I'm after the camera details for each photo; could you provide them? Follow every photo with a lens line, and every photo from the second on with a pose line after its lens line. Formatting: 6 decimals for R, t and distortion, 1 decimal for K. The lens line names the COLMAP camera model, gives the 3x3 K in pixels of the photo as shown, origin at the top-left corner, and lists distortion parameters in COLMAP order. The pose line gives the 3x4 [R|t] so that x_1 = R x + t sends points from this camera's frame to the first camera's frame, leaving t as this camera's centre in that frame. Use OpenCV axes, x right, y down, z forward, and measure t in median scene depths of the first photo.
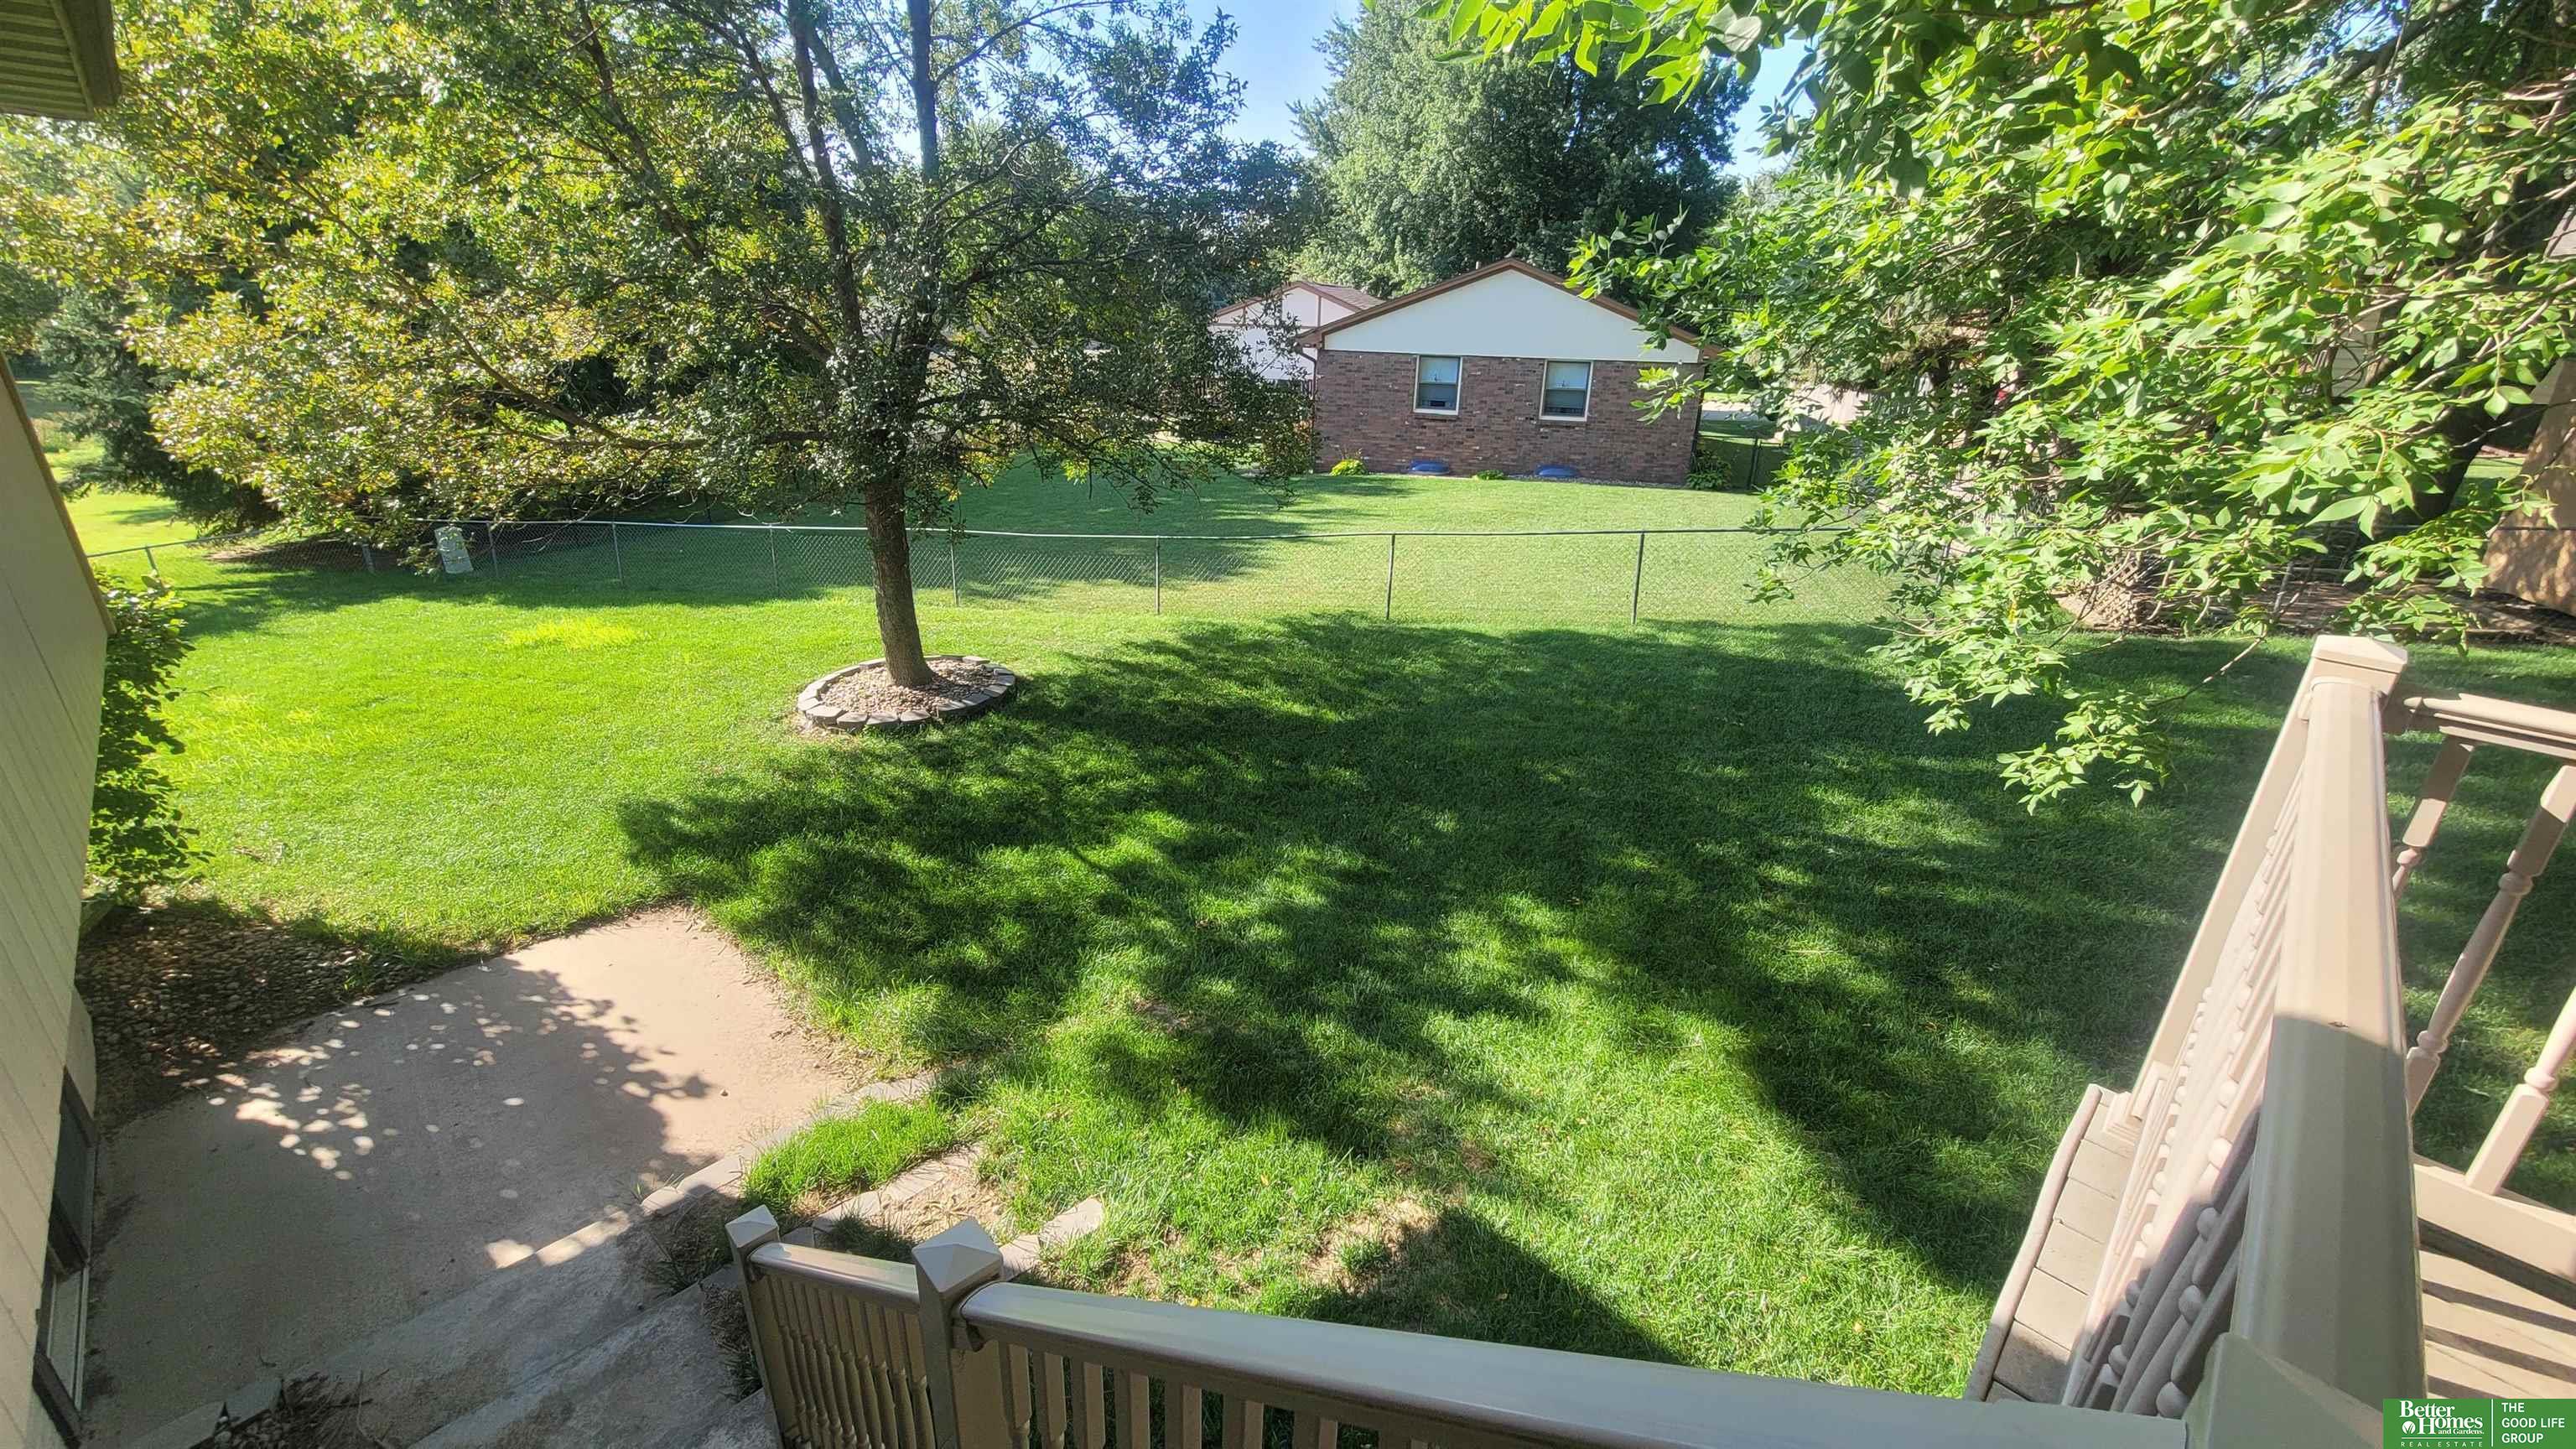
lens RADIAL K [[1035.5, 0, 1294.4], [0, 1035.5, 715.5], [0, 0, 1]] dist [-0.002529, 0.000179]
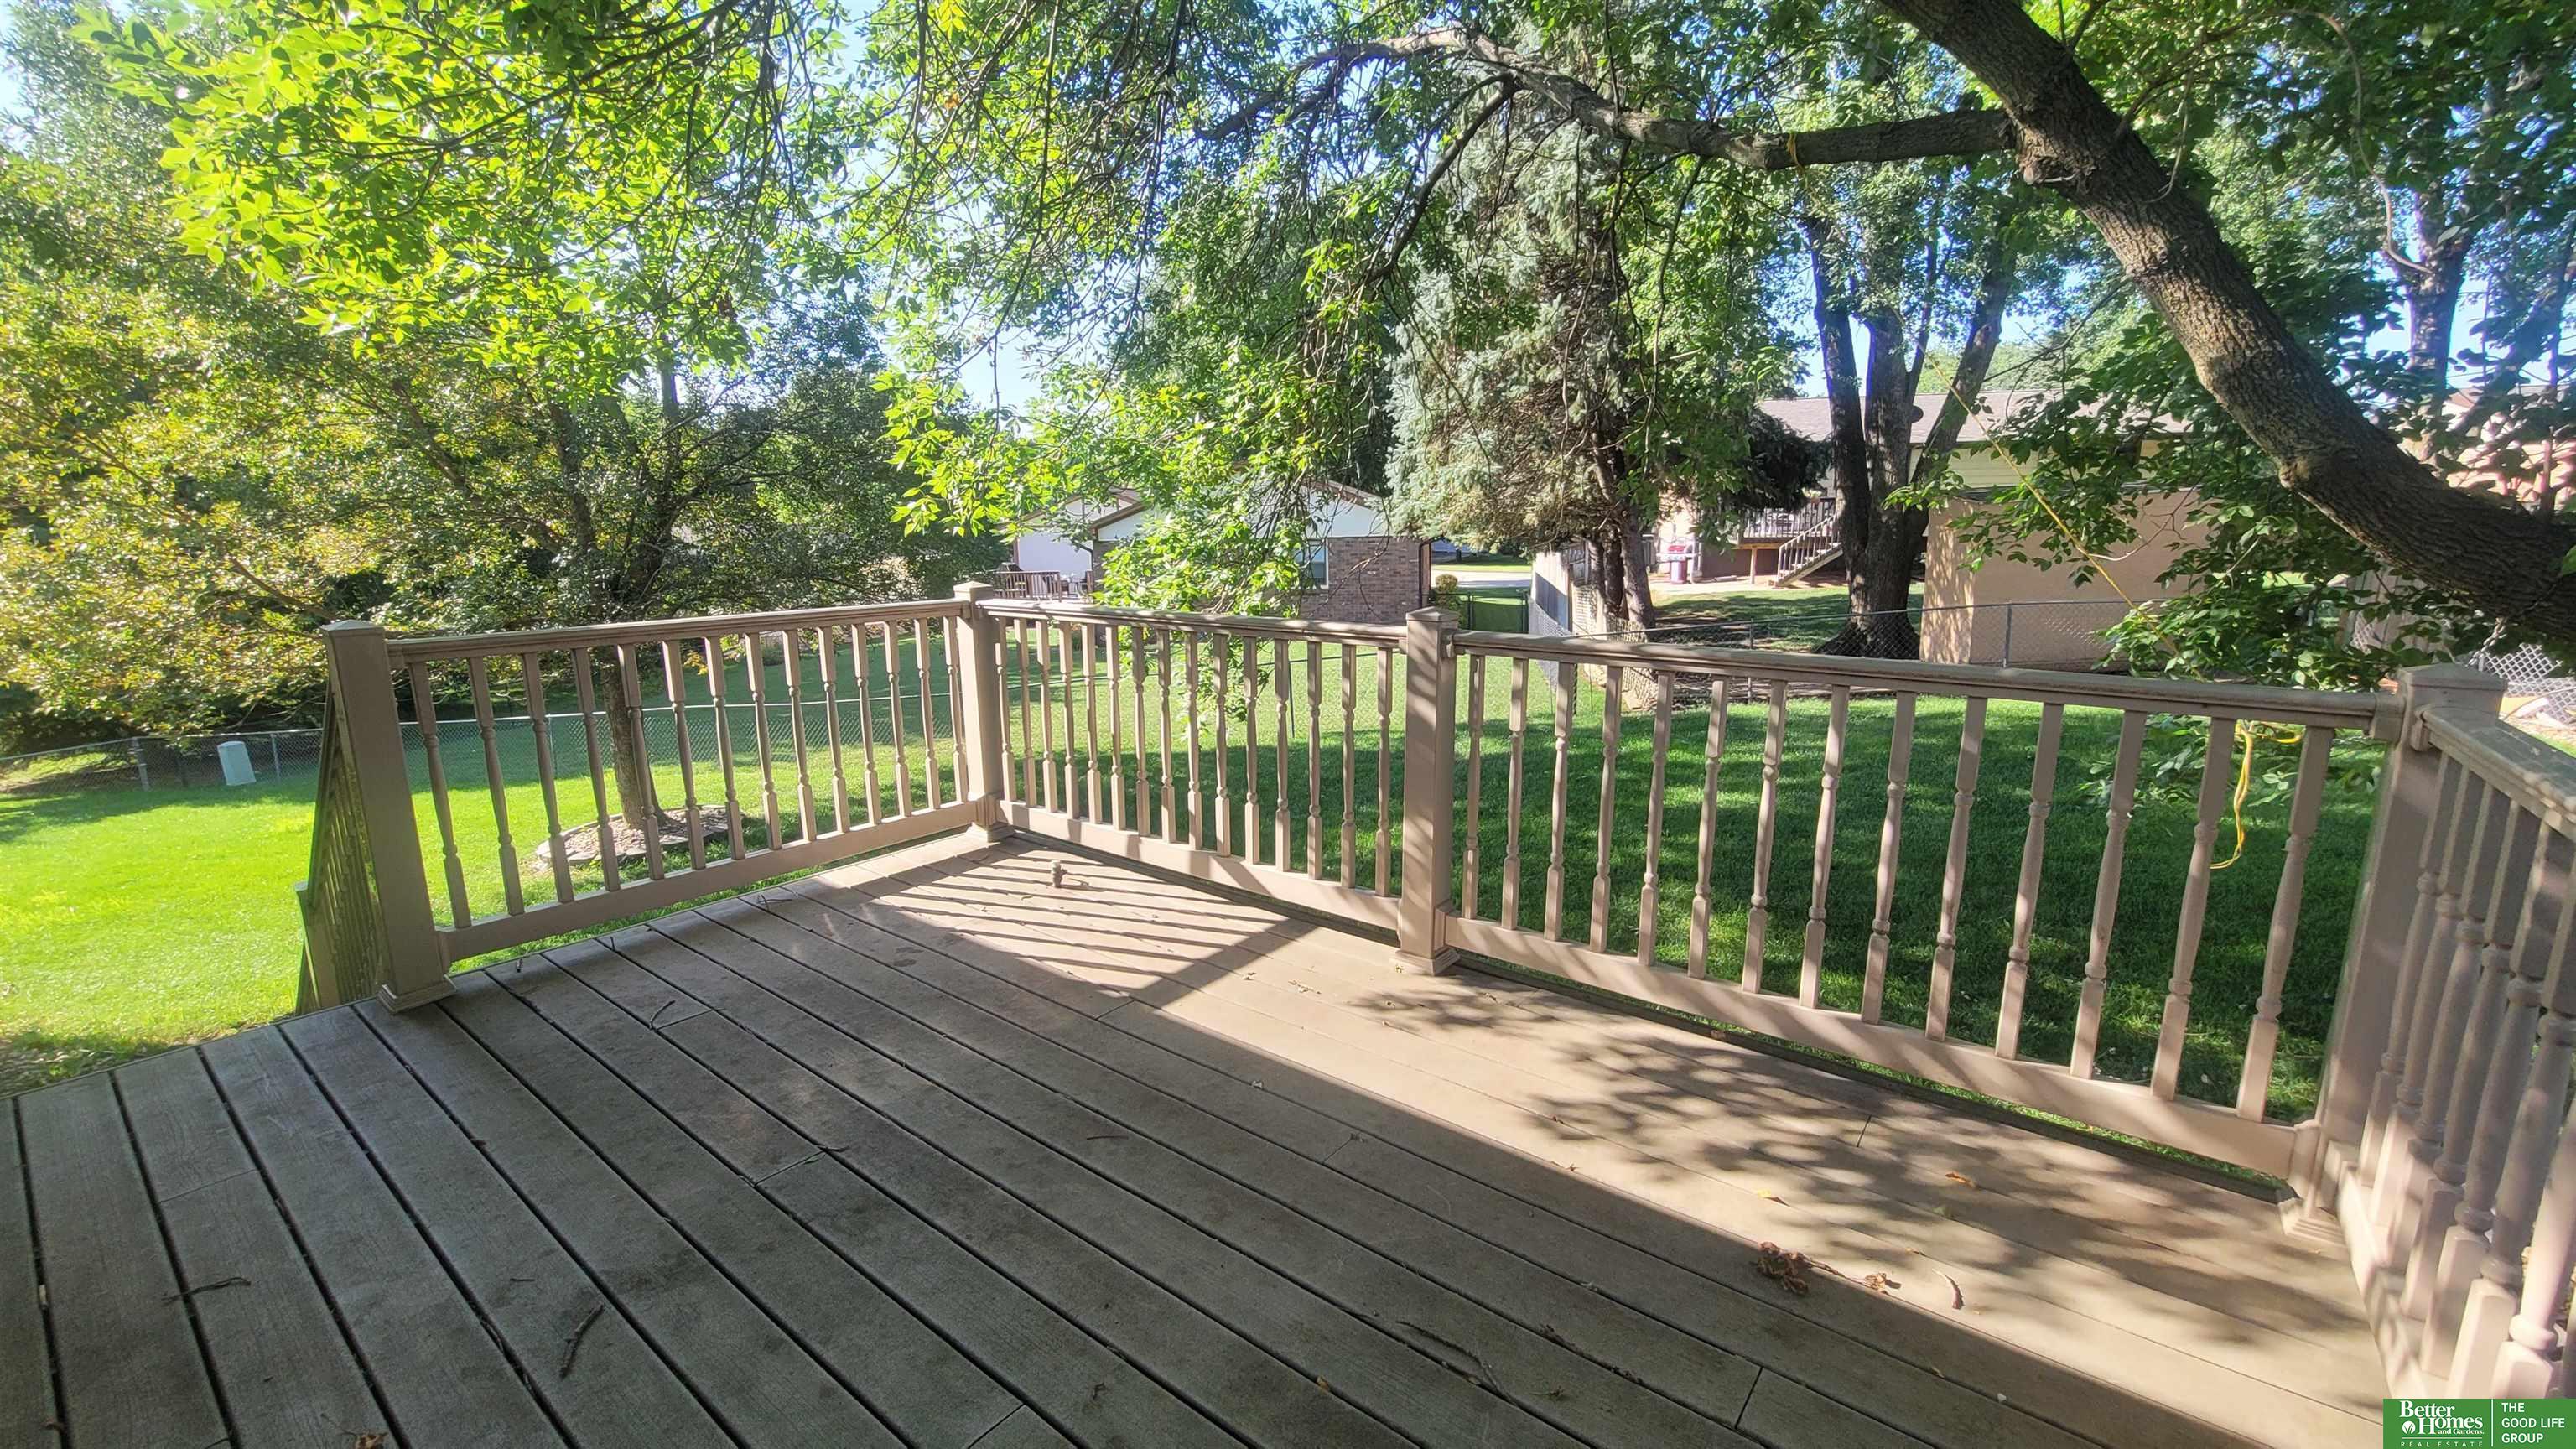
lens RADIAL K [[1035.5, 0, 1292.2], [0, 1035.5, 719.1], [0, 0, 1]] dist [-0.002529, 0.000179]
pose [[0.991746, -0.074045, 0.104680, 0.292868], [0.091679, 0.980255, -0.175198, 0.153179], [-0.089641, 0.183348, 0.978952, -0.264710]]
